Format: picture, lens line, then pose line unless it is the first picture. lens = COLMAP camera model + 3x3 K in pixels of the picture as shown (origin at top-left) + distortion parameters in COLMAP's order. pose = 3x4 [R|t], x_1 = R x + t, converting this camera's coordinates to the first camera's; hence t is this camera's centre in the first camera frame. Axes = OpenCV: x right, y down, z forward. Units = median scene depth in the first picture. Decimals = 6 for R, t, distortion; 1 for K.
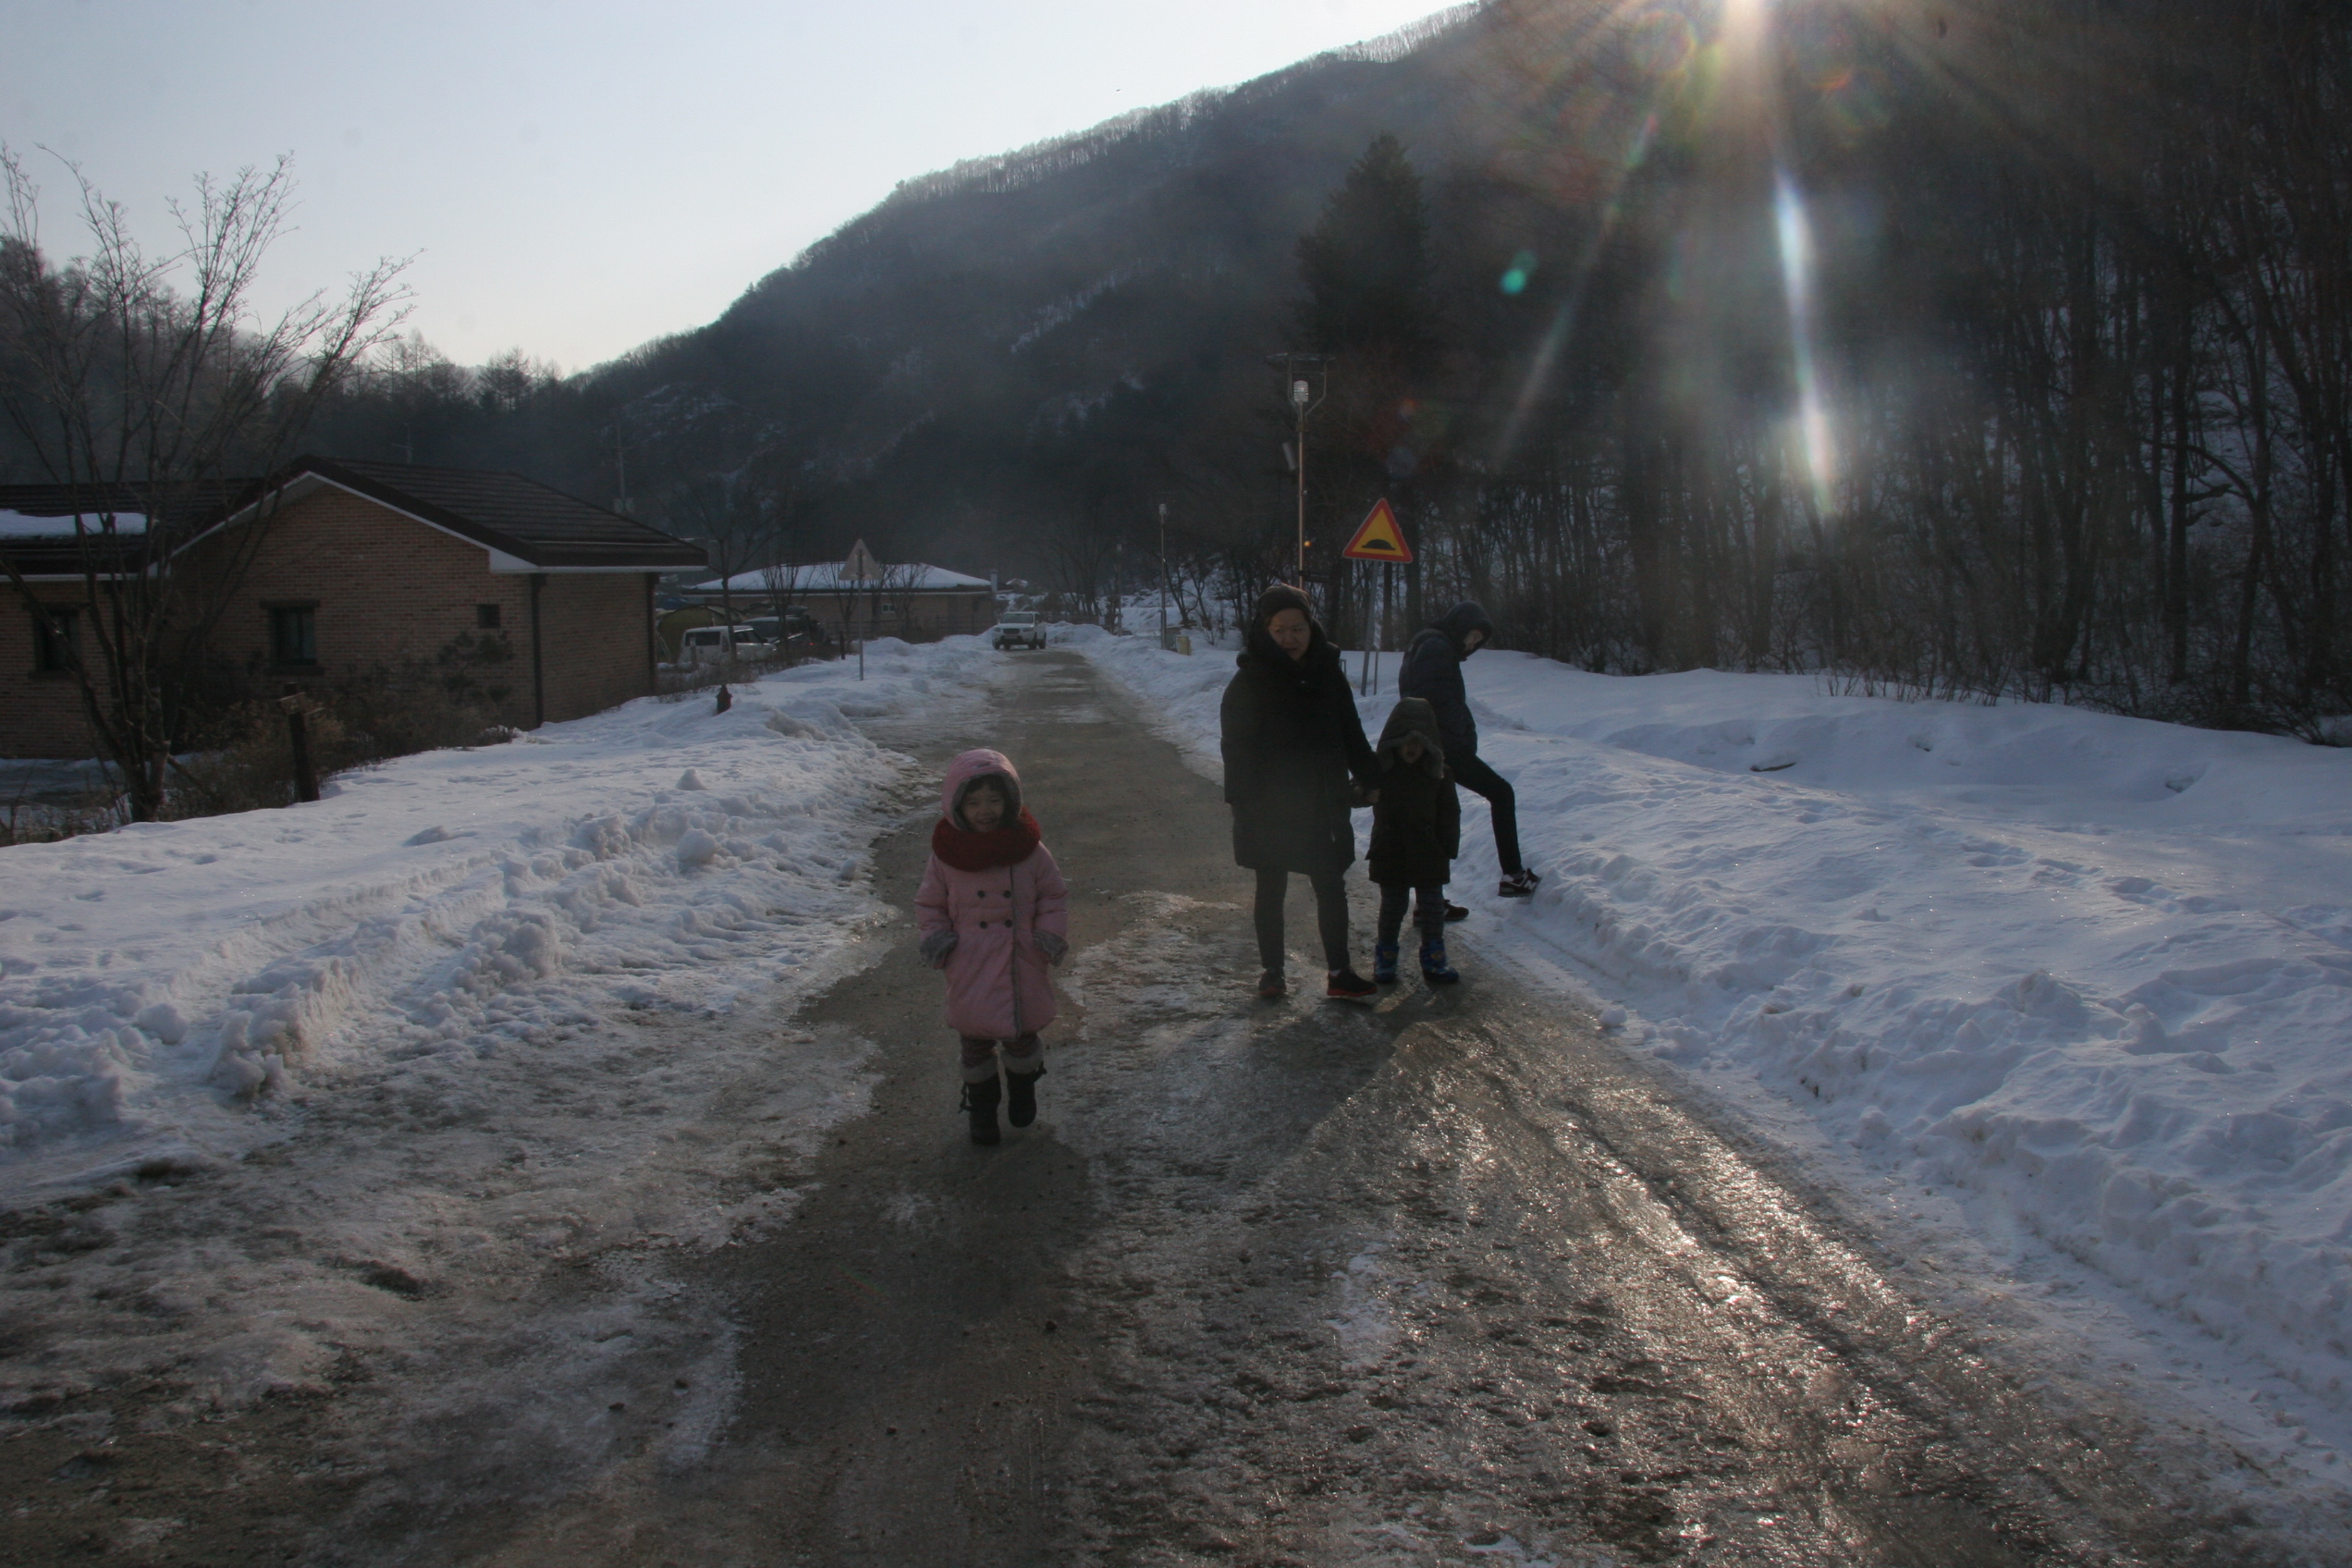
lens RADIAL K [[1799.9, 0, 1171.0], [0, 1799.9, 813.4], [0, 0, 1]] dist [-0.189516, 0.144272]
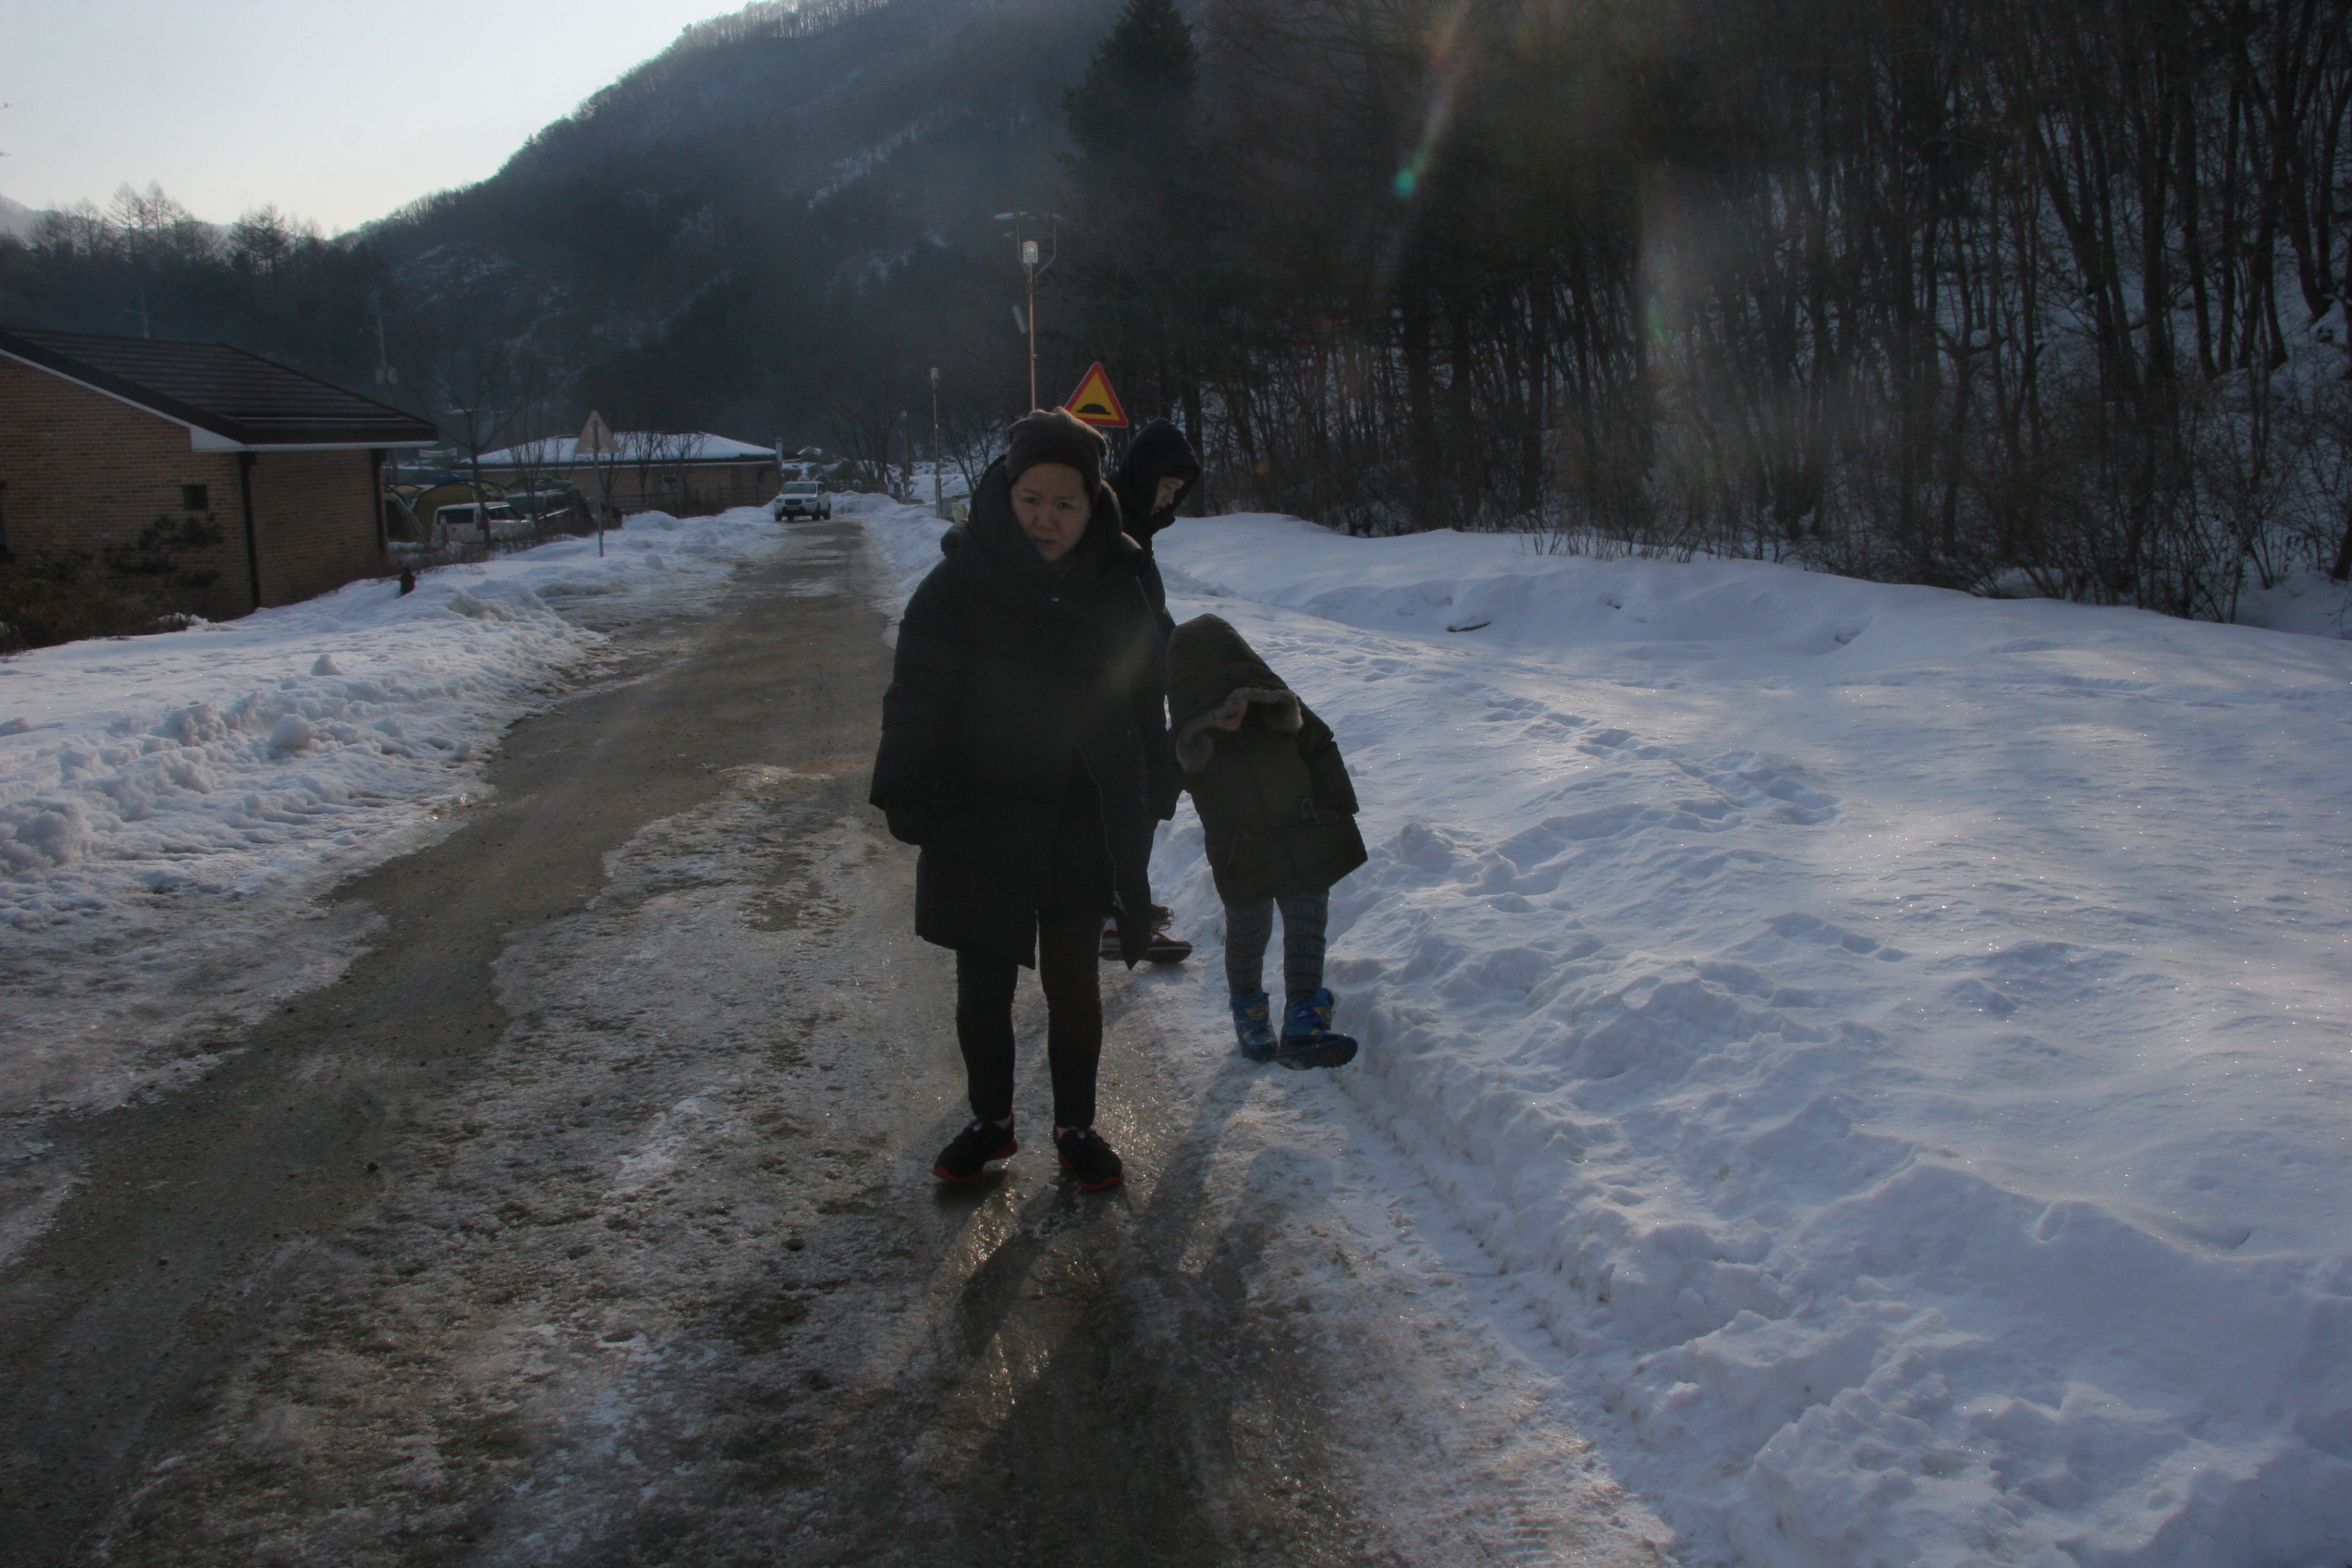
lens RADIAL K [[1859.3, 0, 1174.5], [0, 1859.3, 774.8], [0, 0, 1]] dist [-0.166781, 0.148702]
pose [[0.996193, -0.024902, 0.083544, 0.143449], [0.020839, 0.998574, 0.049155, 0.003406], [-0.084649, -0.047227, 0.995291, -0.051250]]
